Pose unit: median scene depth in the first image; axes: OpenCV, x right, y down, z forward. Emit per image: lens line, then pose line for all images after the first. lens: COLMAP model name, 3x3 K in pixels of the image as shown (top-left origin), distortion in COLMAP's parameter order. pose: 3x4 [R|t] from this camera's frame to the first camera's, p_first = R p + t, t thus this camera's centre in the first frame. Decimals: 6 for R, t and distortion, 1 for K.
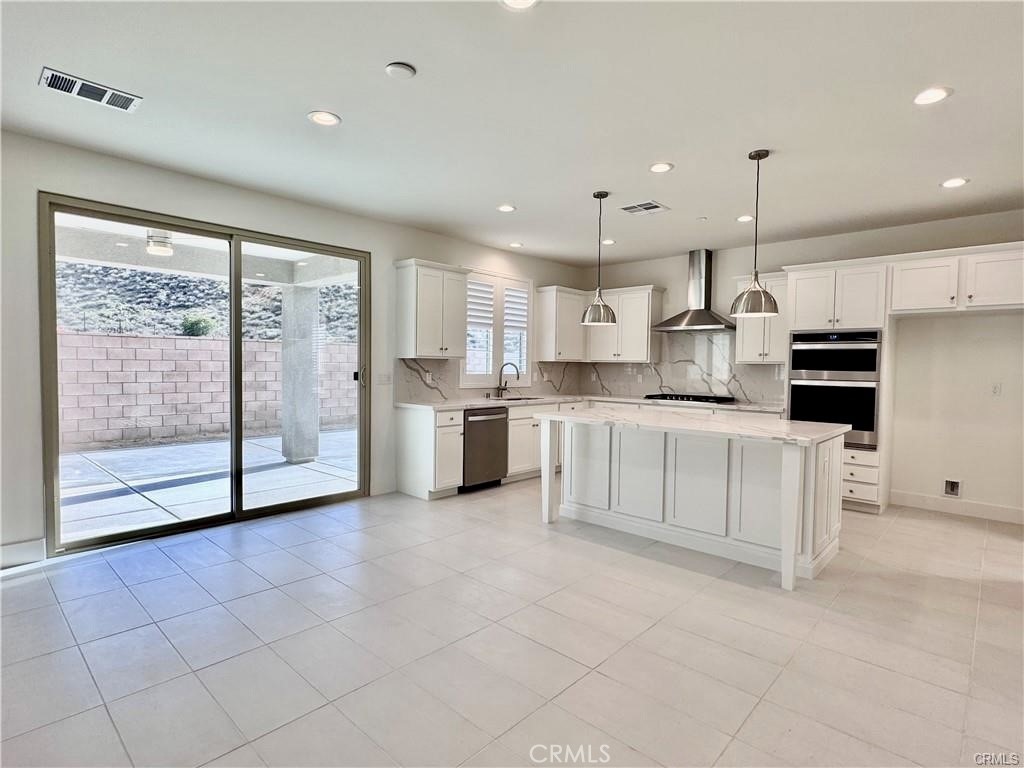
lens RADIAL K [[530.1, 0, 513.1], [0, 530.1, 381.6], [0, 0, 1]] dist [-0.000441, -0.000334]
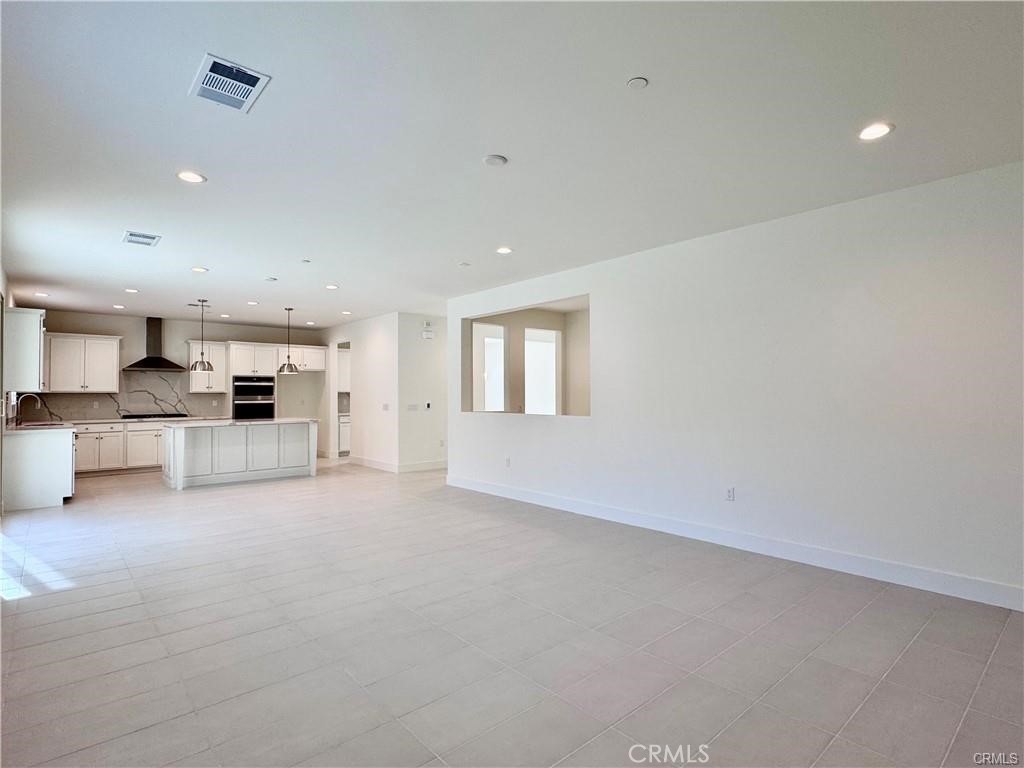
lens RADIAL K [[530.1, 0, 511.6], [0, 530.1, 386.4], [0, 0, 1]] dist [-0.000441, -0.000334]
pose [[0.108016, 0.000667, 0.994149, -1.271167], [0.037118, 0.999300, -0.004704, -0.009463], [-0.993456, 0.037409, 0.107915, -0.202245]]
